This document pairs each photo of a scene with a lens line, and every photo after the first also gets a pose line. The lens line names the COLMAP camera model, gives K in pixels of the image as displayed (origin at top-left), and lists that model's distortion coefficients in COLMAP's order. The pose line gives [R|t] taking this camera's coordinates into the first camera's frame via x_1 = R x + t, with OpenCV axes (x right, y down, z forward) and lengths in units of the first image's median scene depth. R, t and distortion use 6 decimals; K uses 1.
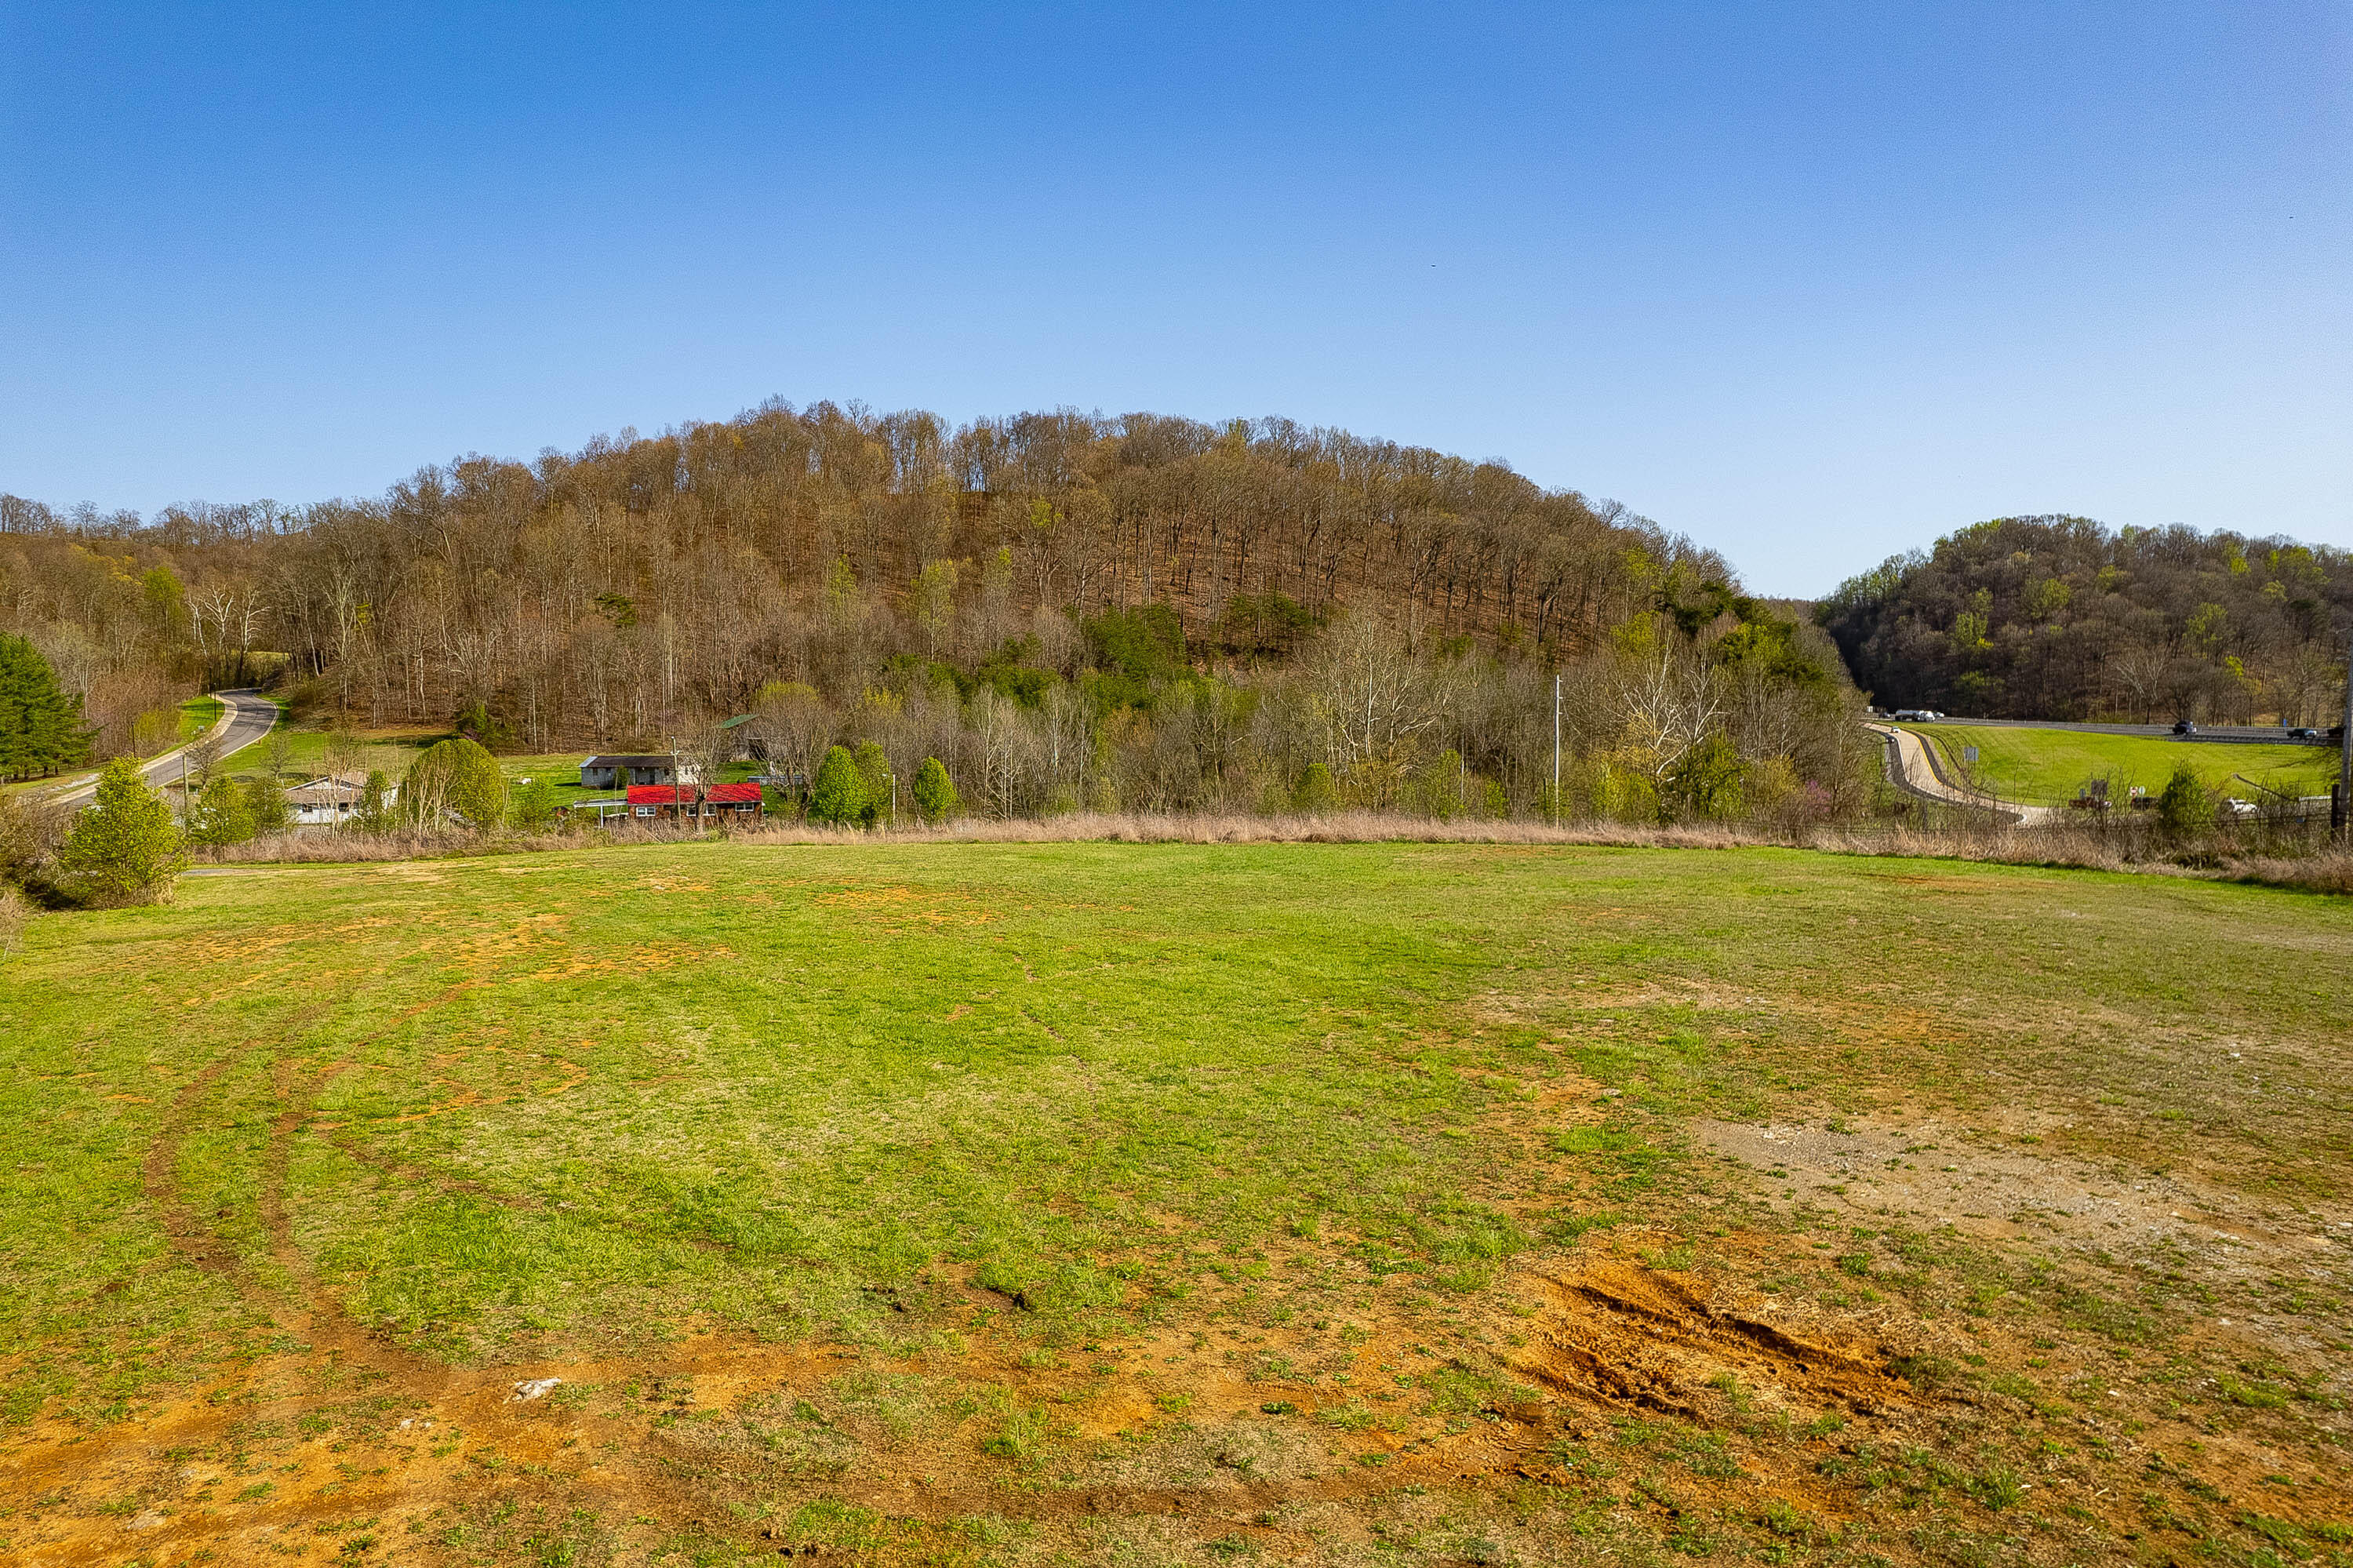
lens RADIAL K [[1519.6, 0, 1173.2], [0, 1519.6, 772.5], [0, 0, 1]] dist [-0.083368, 0.083477]
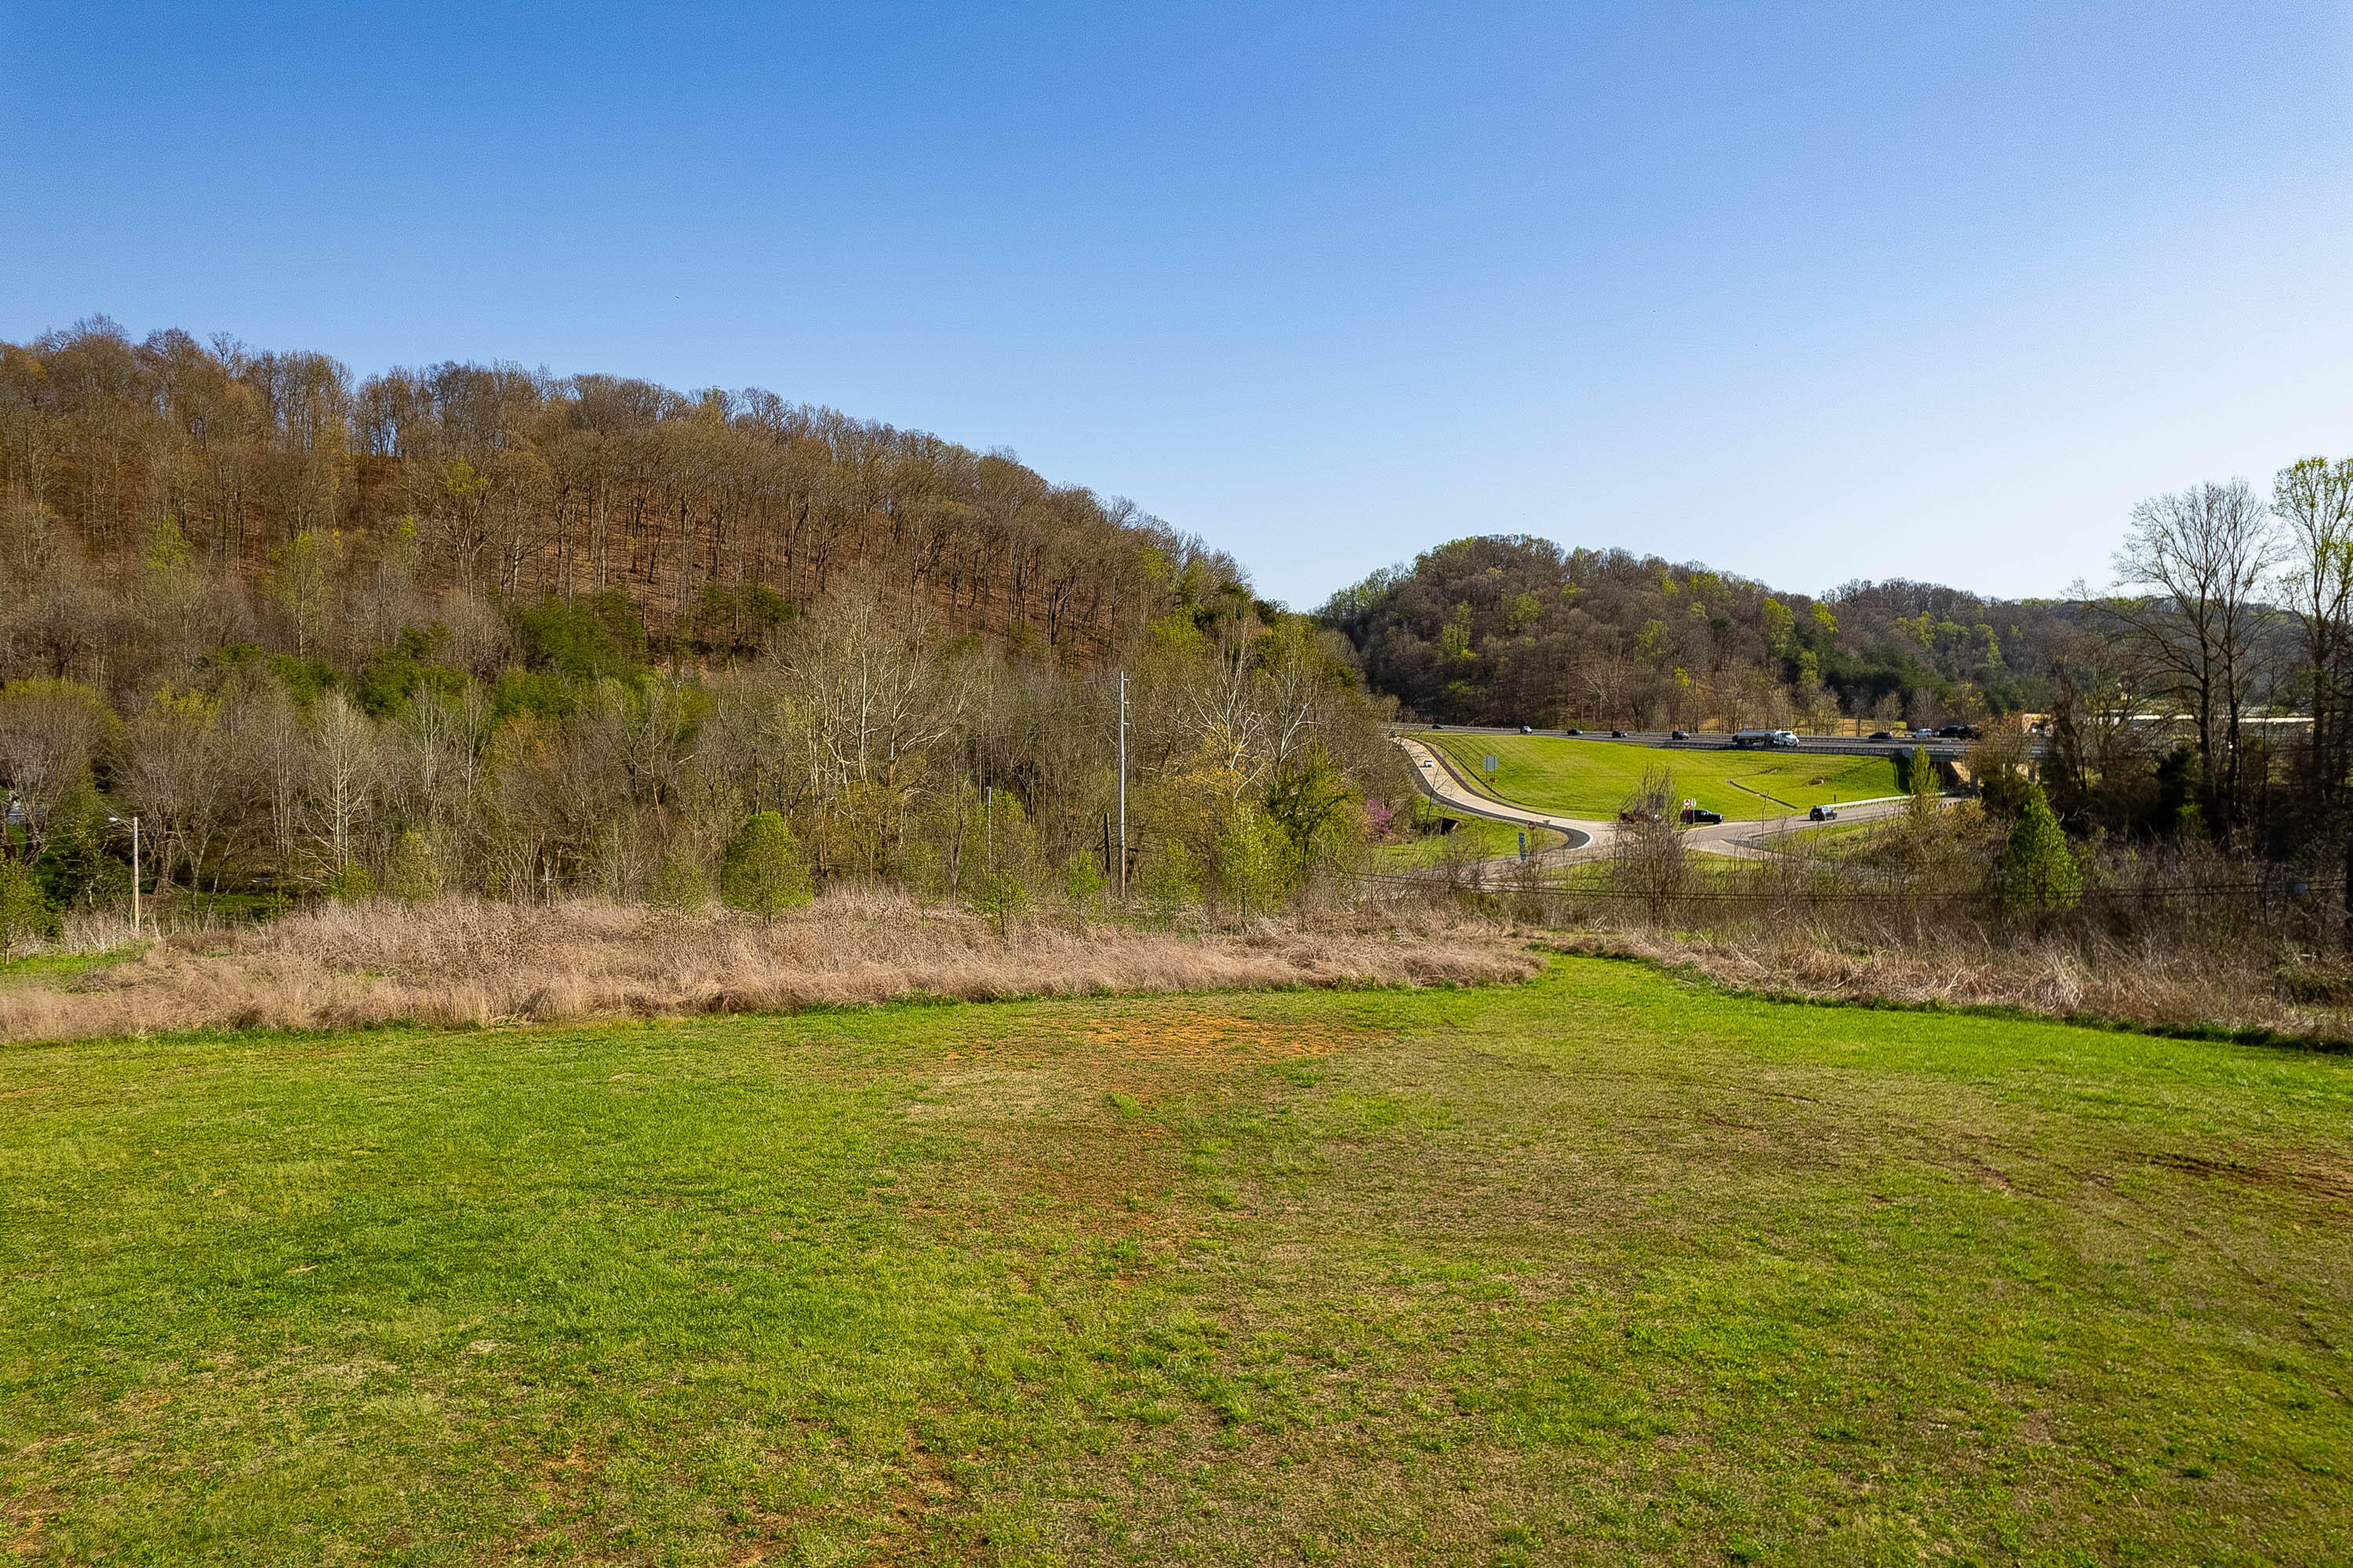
lens RADIAL K [[1515.2, 0, 1176.5], [0, 1515.2, 784.0], [0, 0, 1]] dist [-0.034237, 0.001555]
pose [[0.946335, -0.012807, 0.322933, 0.013986], [0.011974, 0.999918, 0.004567, -0.004292], [-0.322965, -0.000455, 0.946411, 0.098520]]
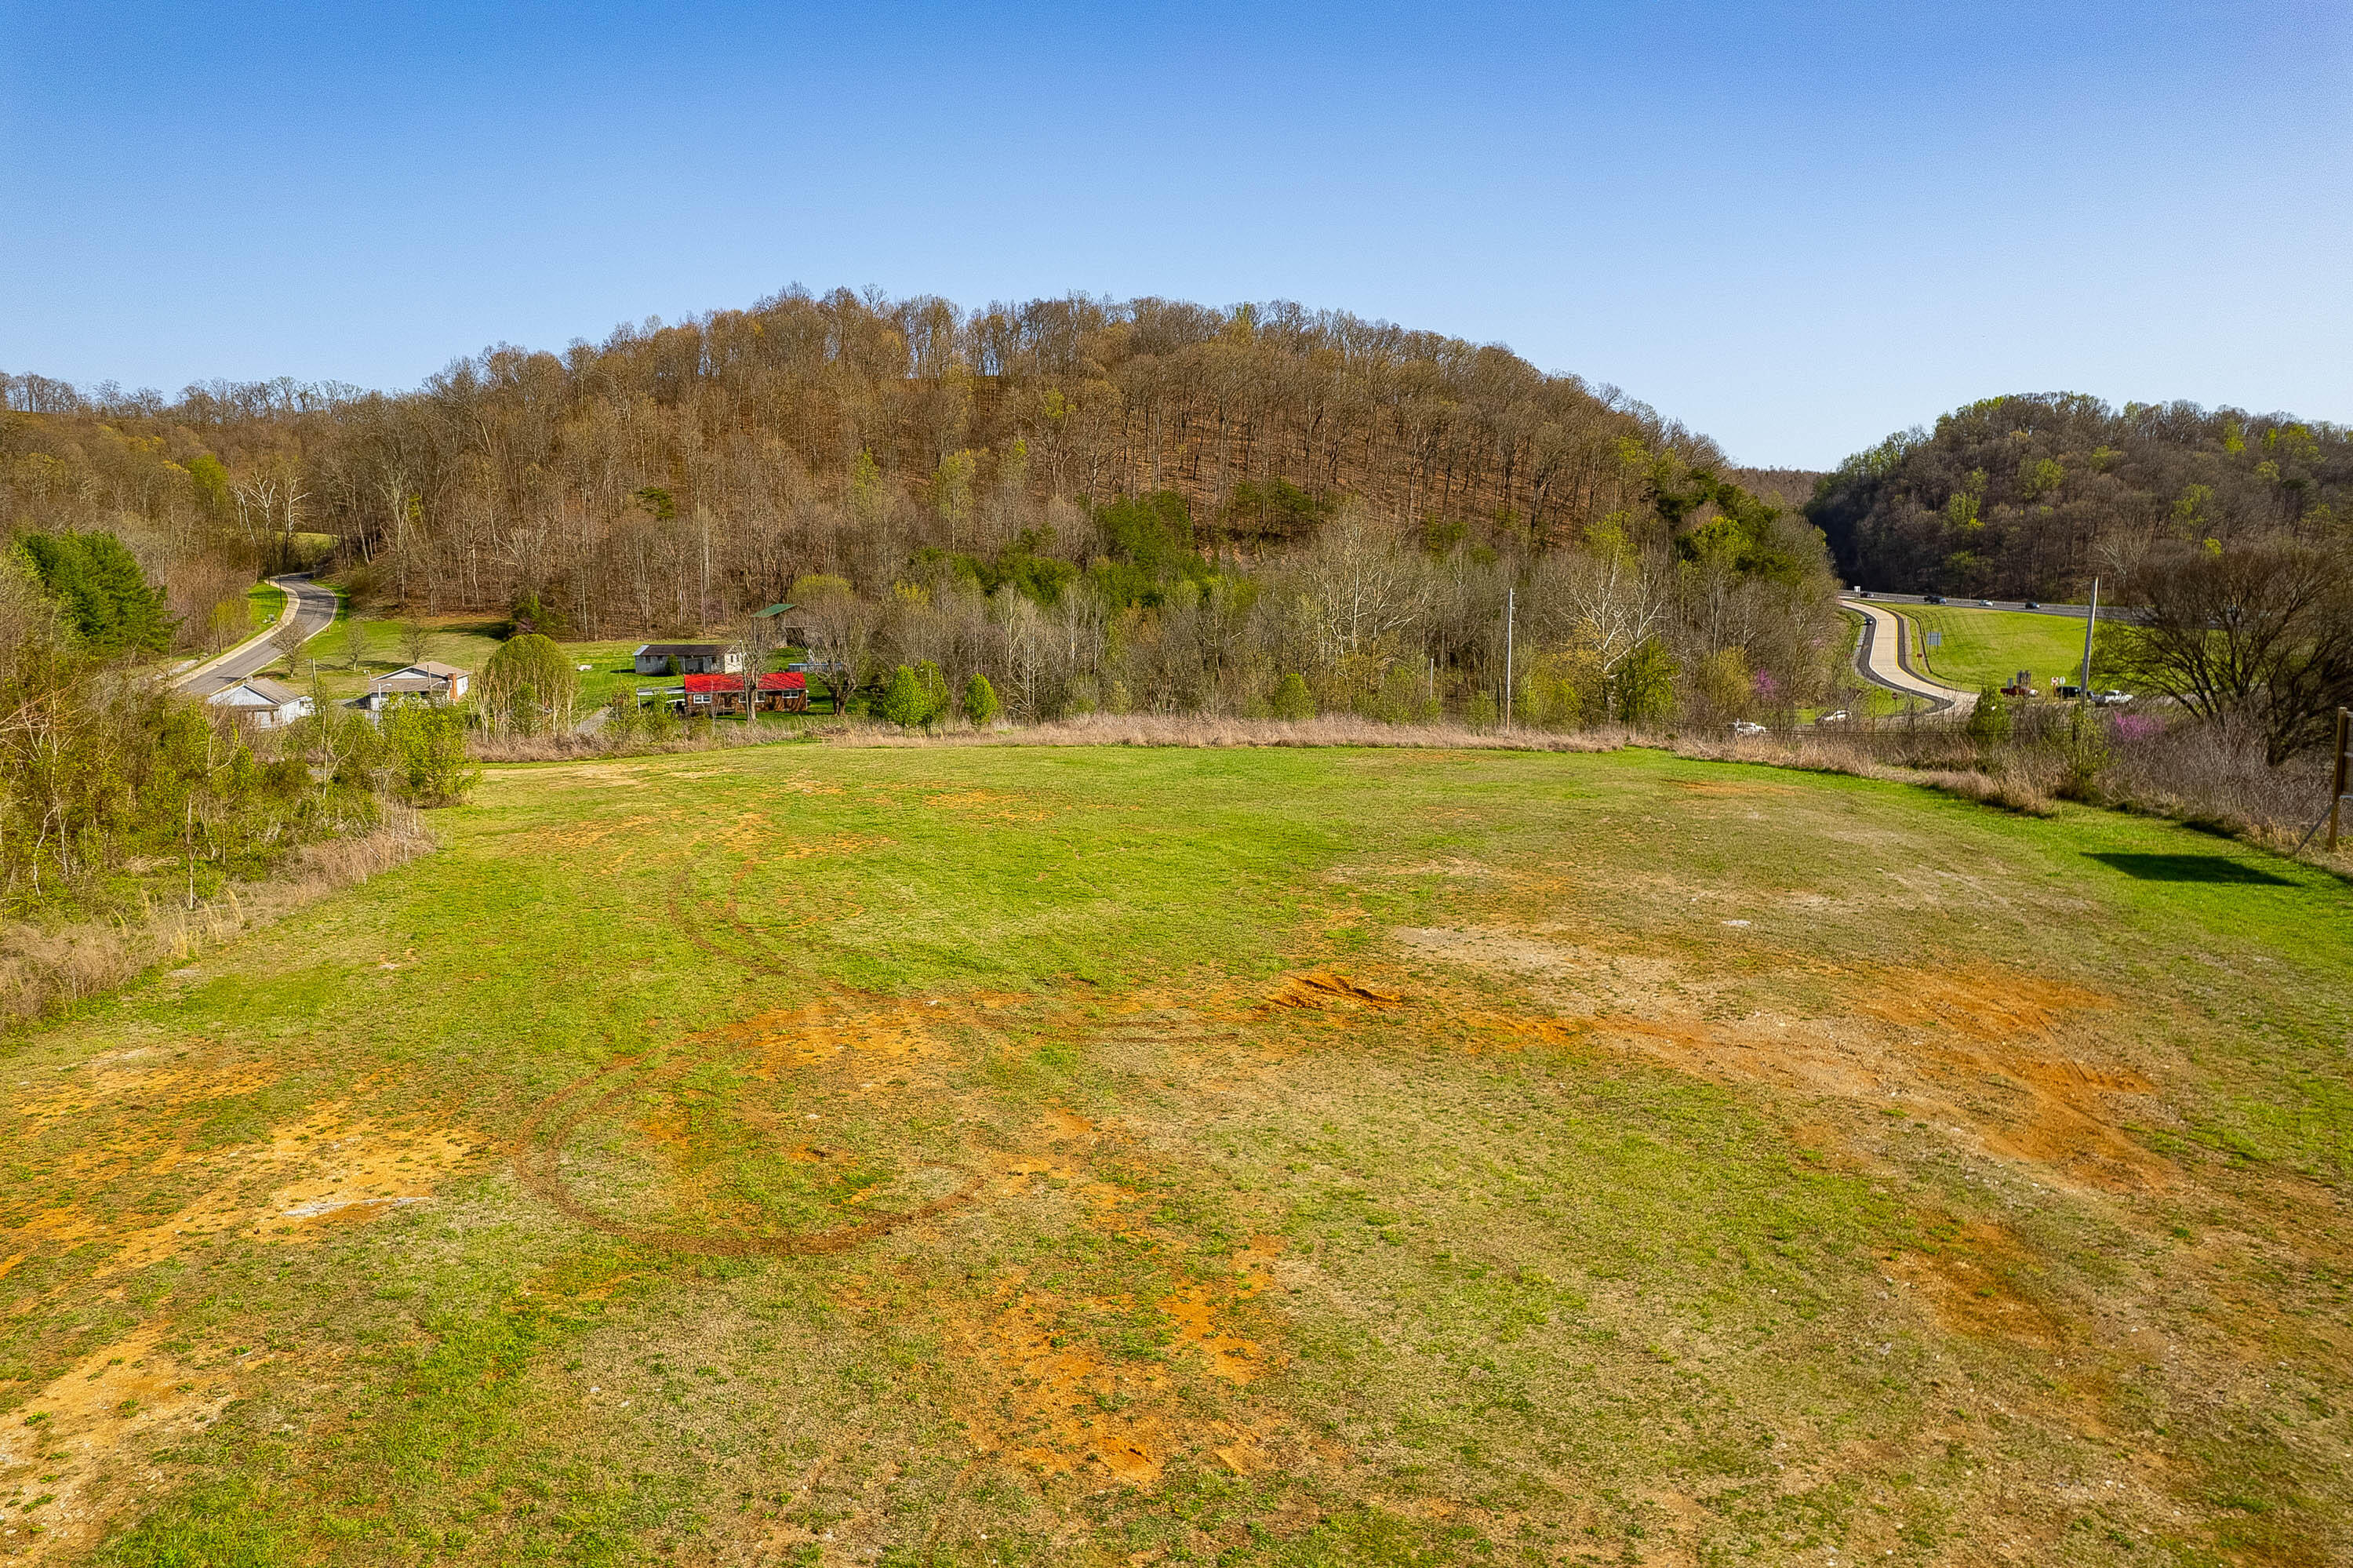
lens RADIAL K [[1519.6, 0, 1173.2], [0, 1519.6, 772.5], [0, 0, 1]] dist [-0.083368, 0.083477]
pose [[0.999974, 0.000306, -0.007137, 0.001908], [0.000316, 0.996218, 0.086892, -0.008117], [0.007137, -0.086892, 0.996192, -0.052500]]
